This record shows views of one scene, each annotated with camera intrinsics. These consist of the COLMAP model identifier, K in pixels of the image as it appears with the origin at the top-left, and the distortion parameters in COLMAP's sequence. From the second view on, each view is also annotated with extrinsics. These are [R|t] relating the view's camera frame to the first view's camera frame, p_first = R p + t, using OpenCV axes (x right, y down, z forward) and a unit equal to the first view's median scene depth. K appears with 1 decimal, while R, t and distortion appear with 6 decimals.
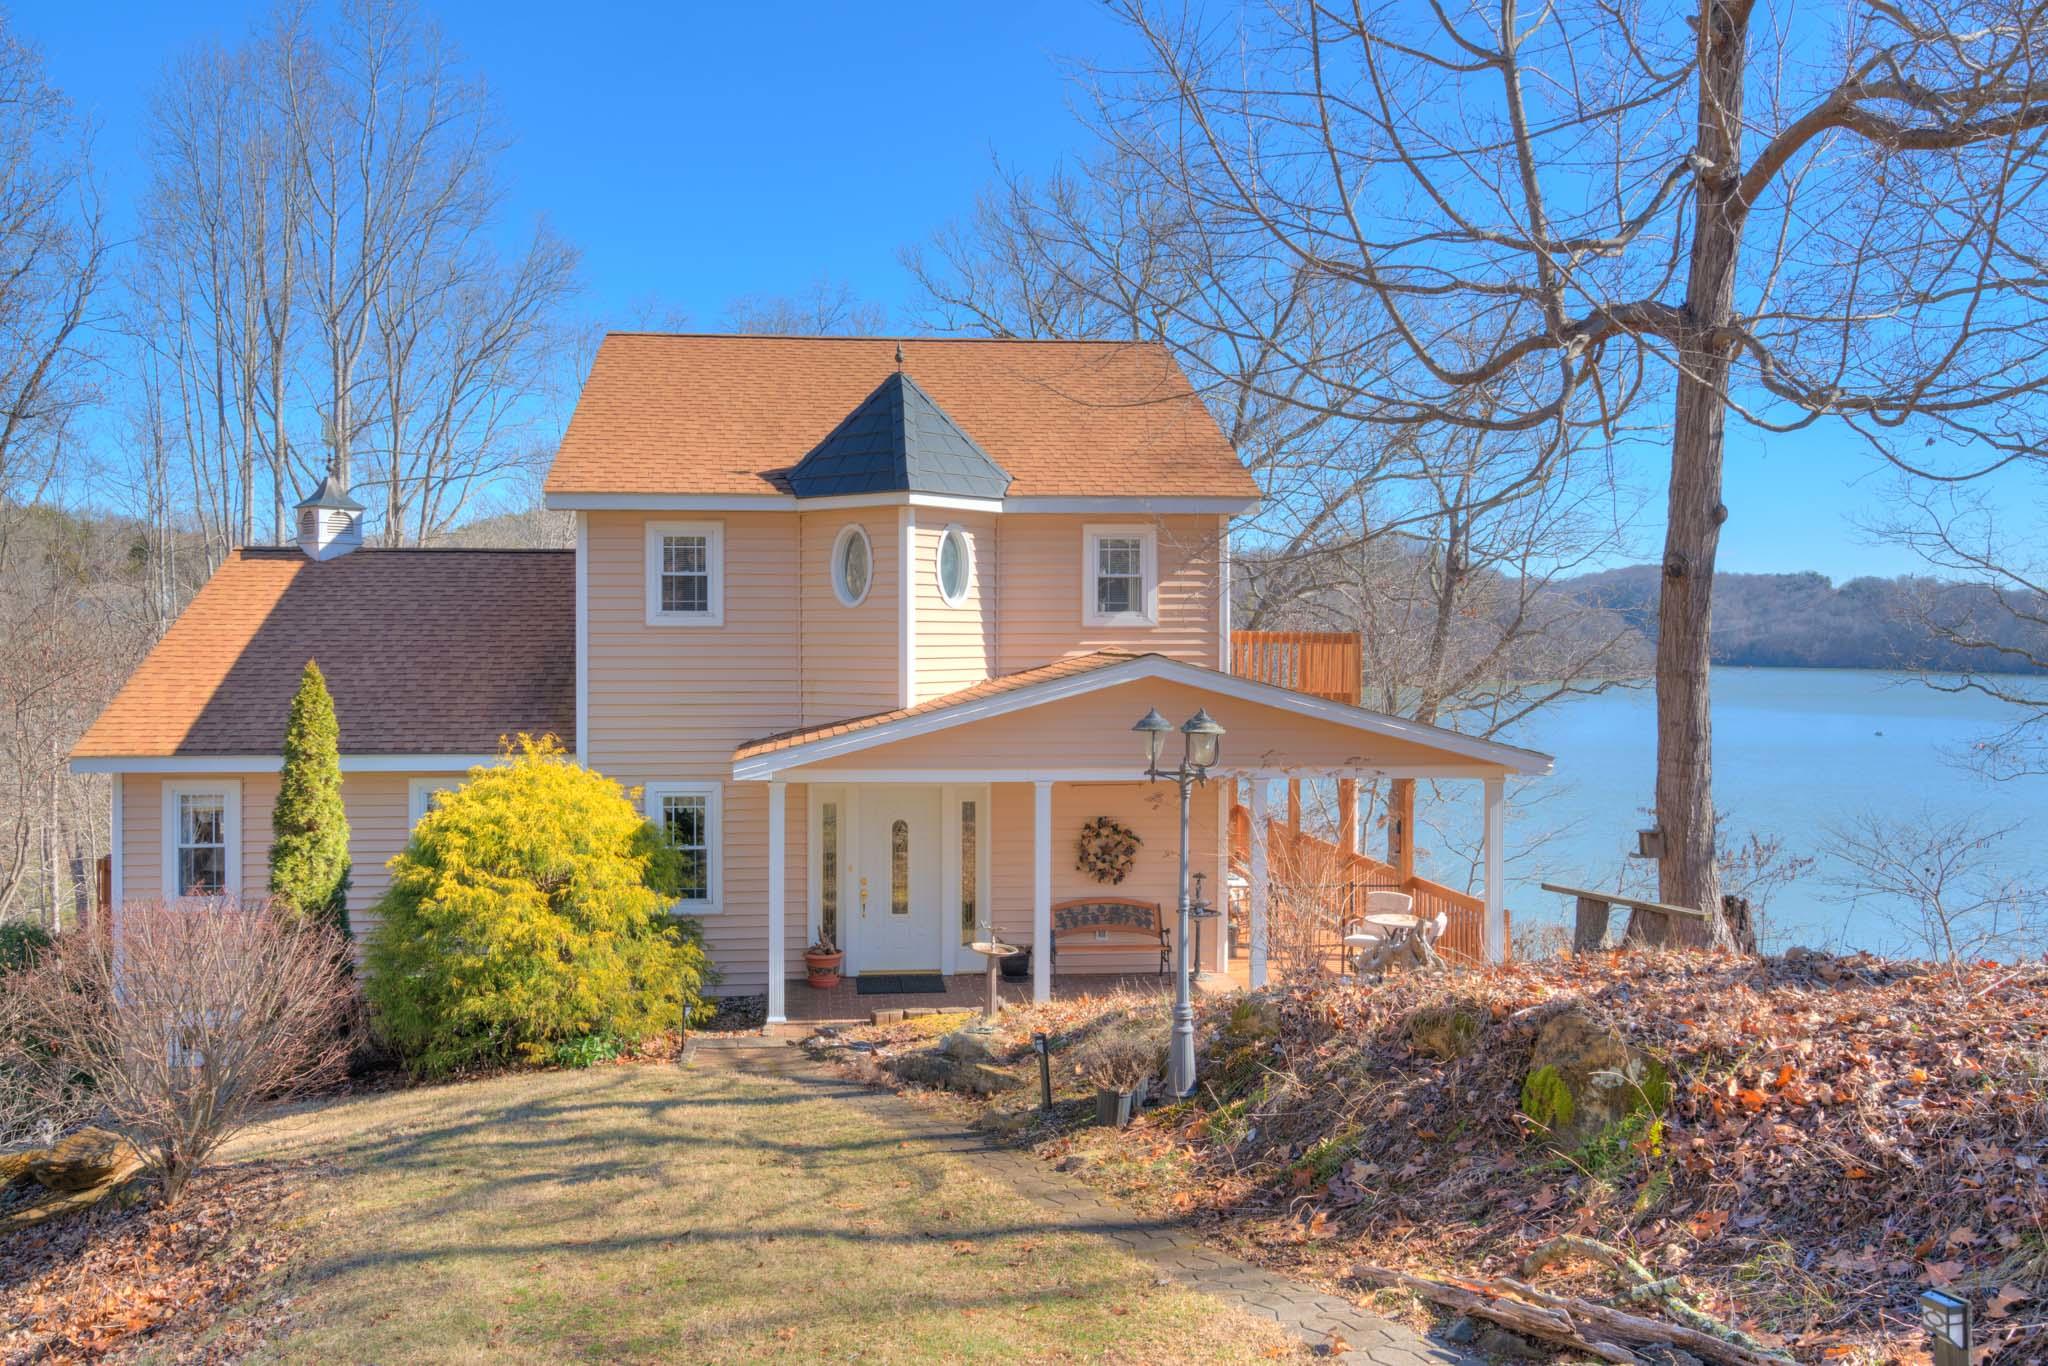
lens RADIAL K [[1601.8, 0, 1019.5], [0, 1601.8, 688.6], [0, 0, 1]] dist [0.012256, 0.002125]
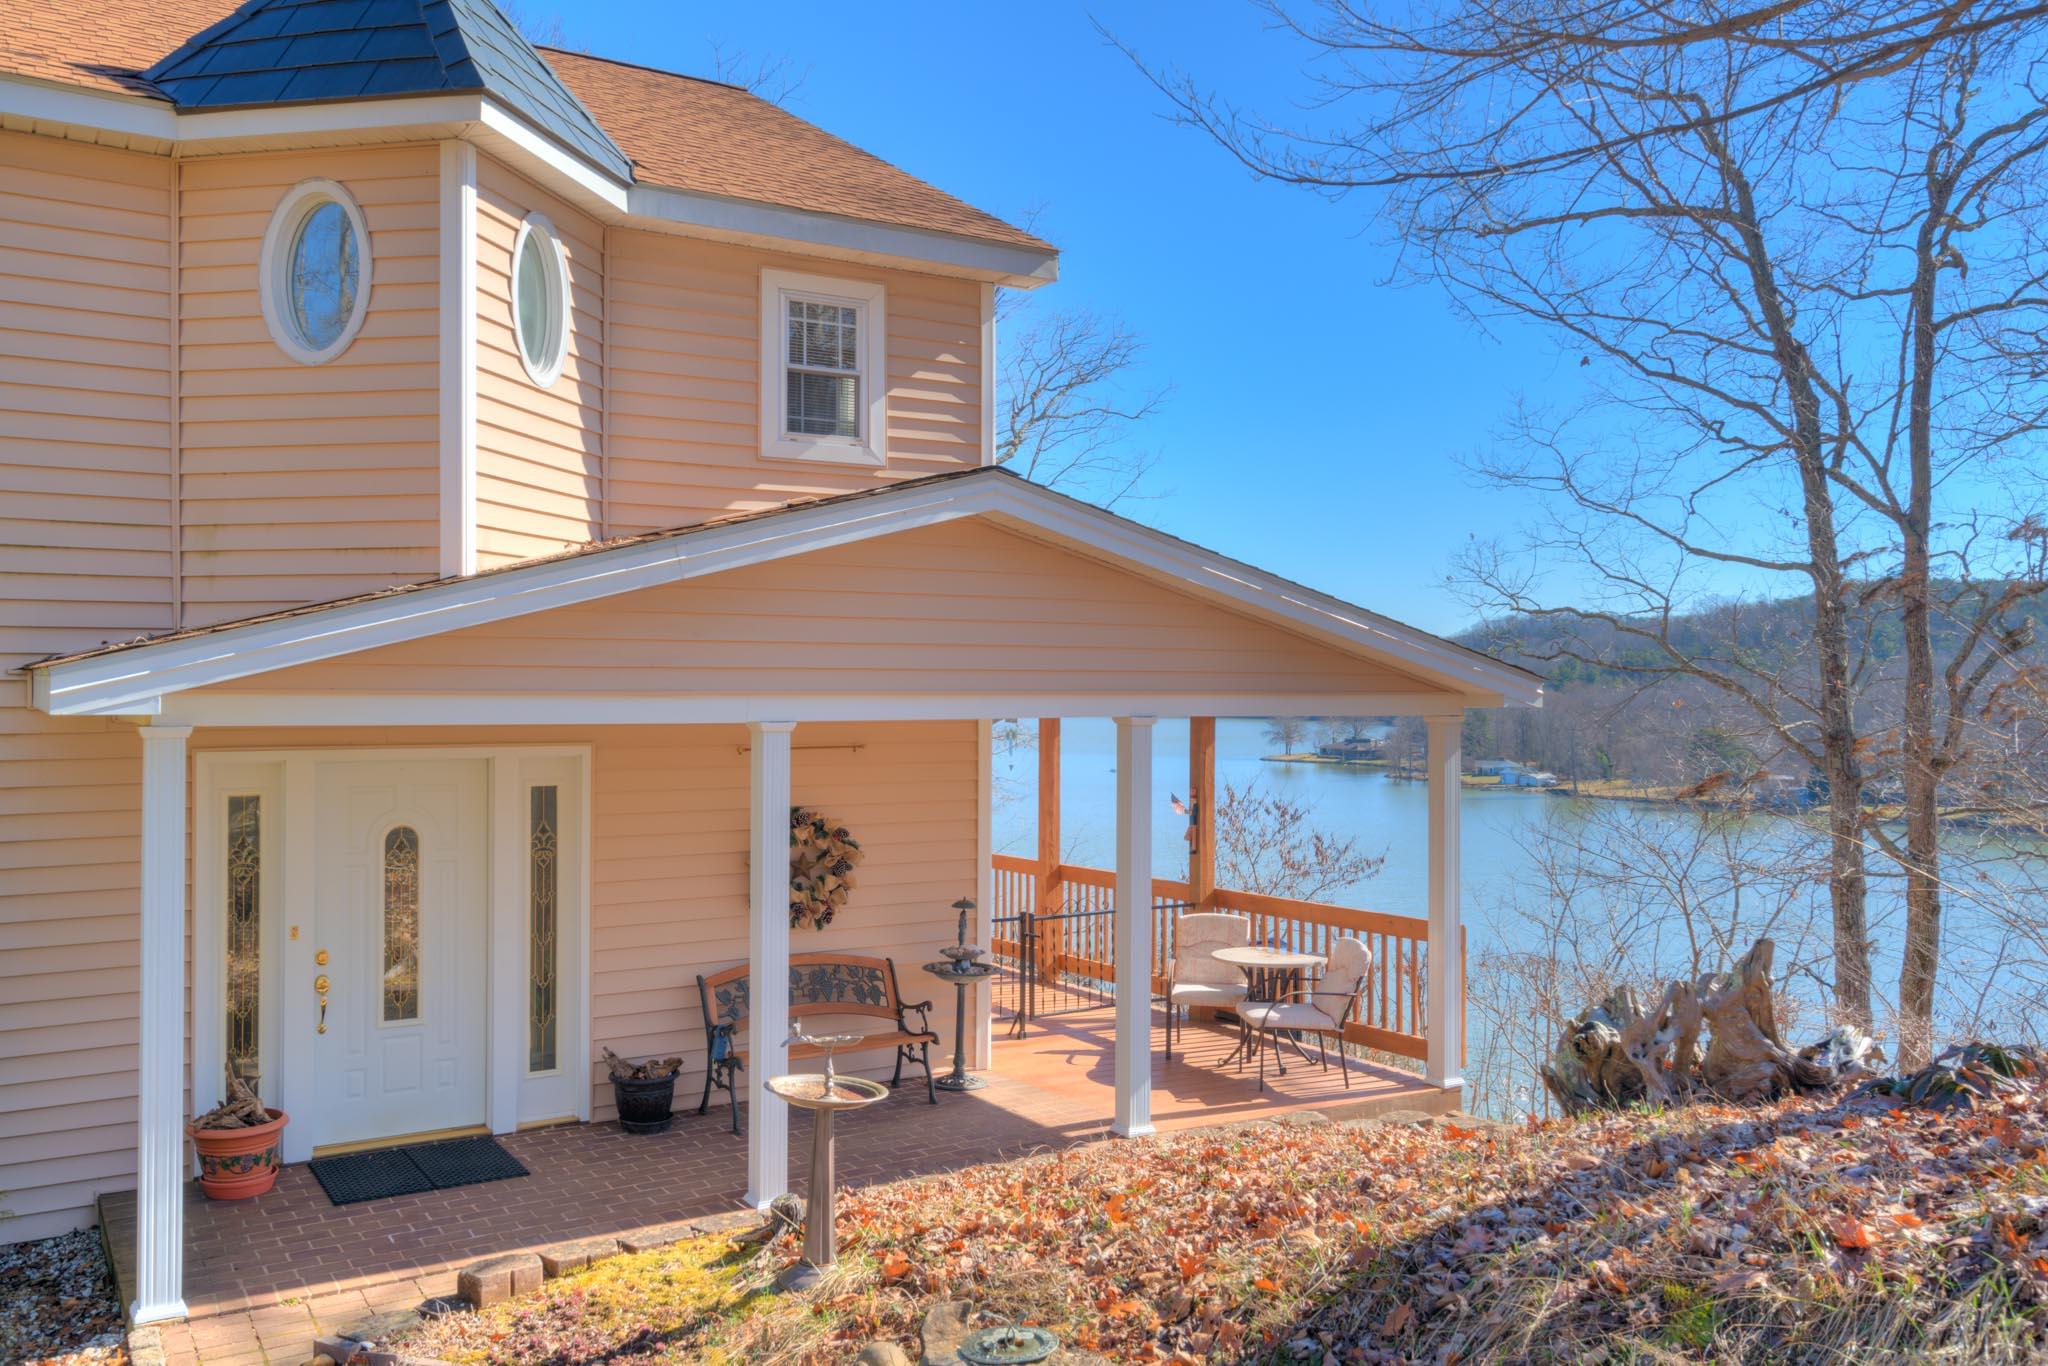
lens RADIAL K [[1618.5, 0, 1021.9], [0, 1618.5, 692.6], [0, 0, 1]] dist [0.018366, -0.003202]
pose [[0.898011, -0.002215, 0.439967, -0.125680], [0.014626, 0.999585, -0.024820, 0.057563], [-0.439730, 0.028724, 0.897671, 0.482707]]
